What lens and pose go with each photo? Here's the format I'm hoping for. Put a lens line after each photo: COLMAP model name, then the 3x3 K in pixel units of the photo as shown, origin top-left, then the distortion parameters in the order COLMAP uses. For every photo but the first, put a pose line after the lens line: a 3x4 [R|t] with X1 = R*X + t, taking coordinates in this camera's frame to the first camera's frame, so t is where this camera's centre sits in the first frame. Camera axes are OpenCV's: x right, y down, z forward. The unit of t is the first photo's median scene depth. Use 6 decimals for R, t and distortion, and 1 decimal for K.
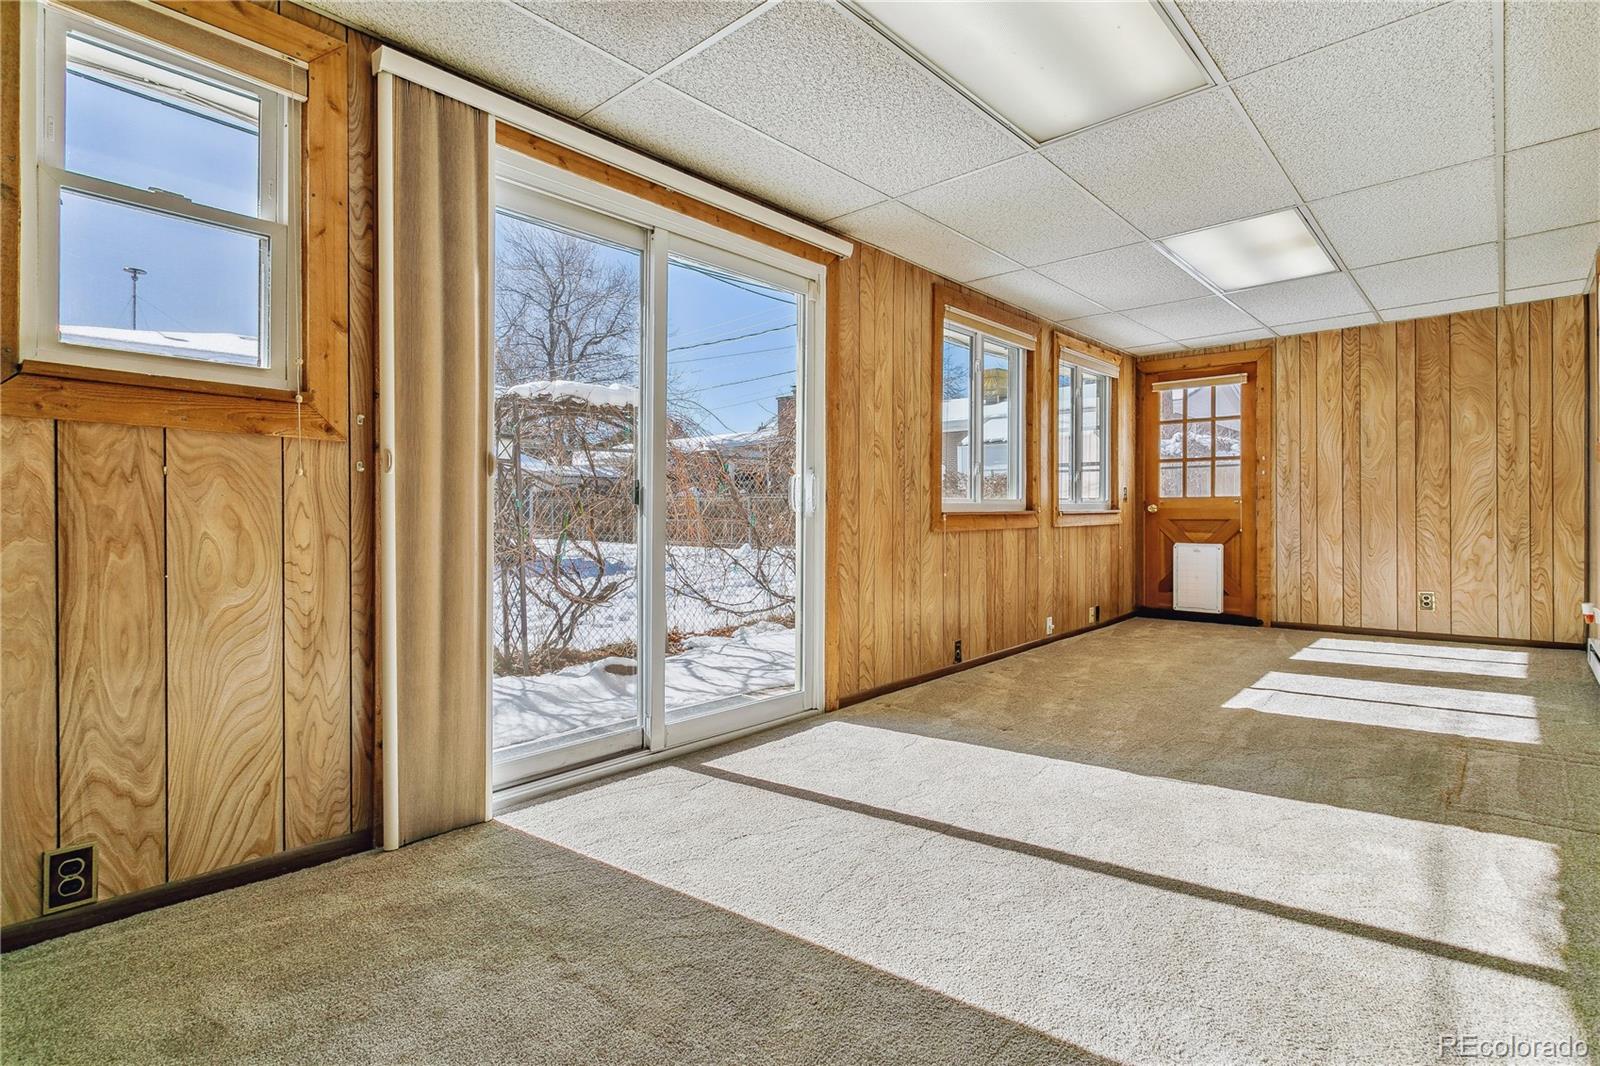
lens RADIAL K [[764.1, 0, 798.4], [0, 764.1, 518.3], [0, 0, 1]] dist [0.002870, 0.001846]
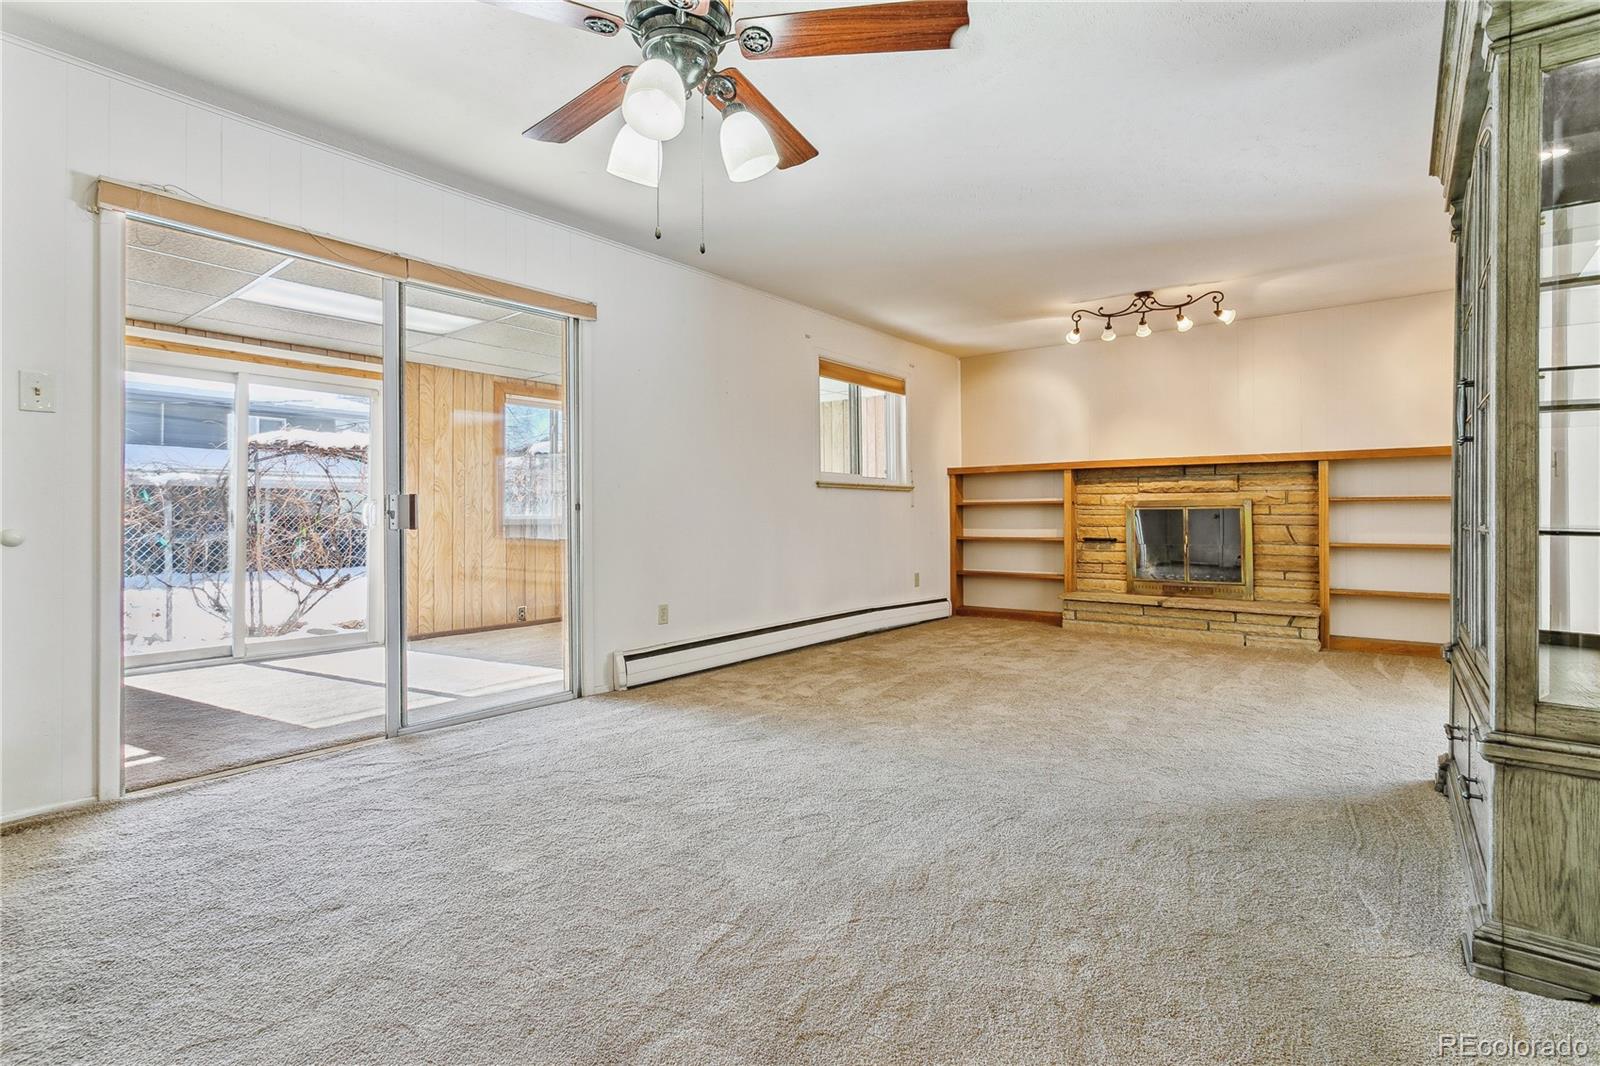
lens RADIAL K [[764.1, 0, 806.7], [0, 764.1, 516.0], [0, 0, 1]] dist [0.002870, 0.001846]
pose [[0.997653, -0.001110, 0.068465, 0.538371], [0.001667, 0.999966, -0.008078, -0.009795], [-0.068453, 0.008174, 0.997621, -0.476869]]
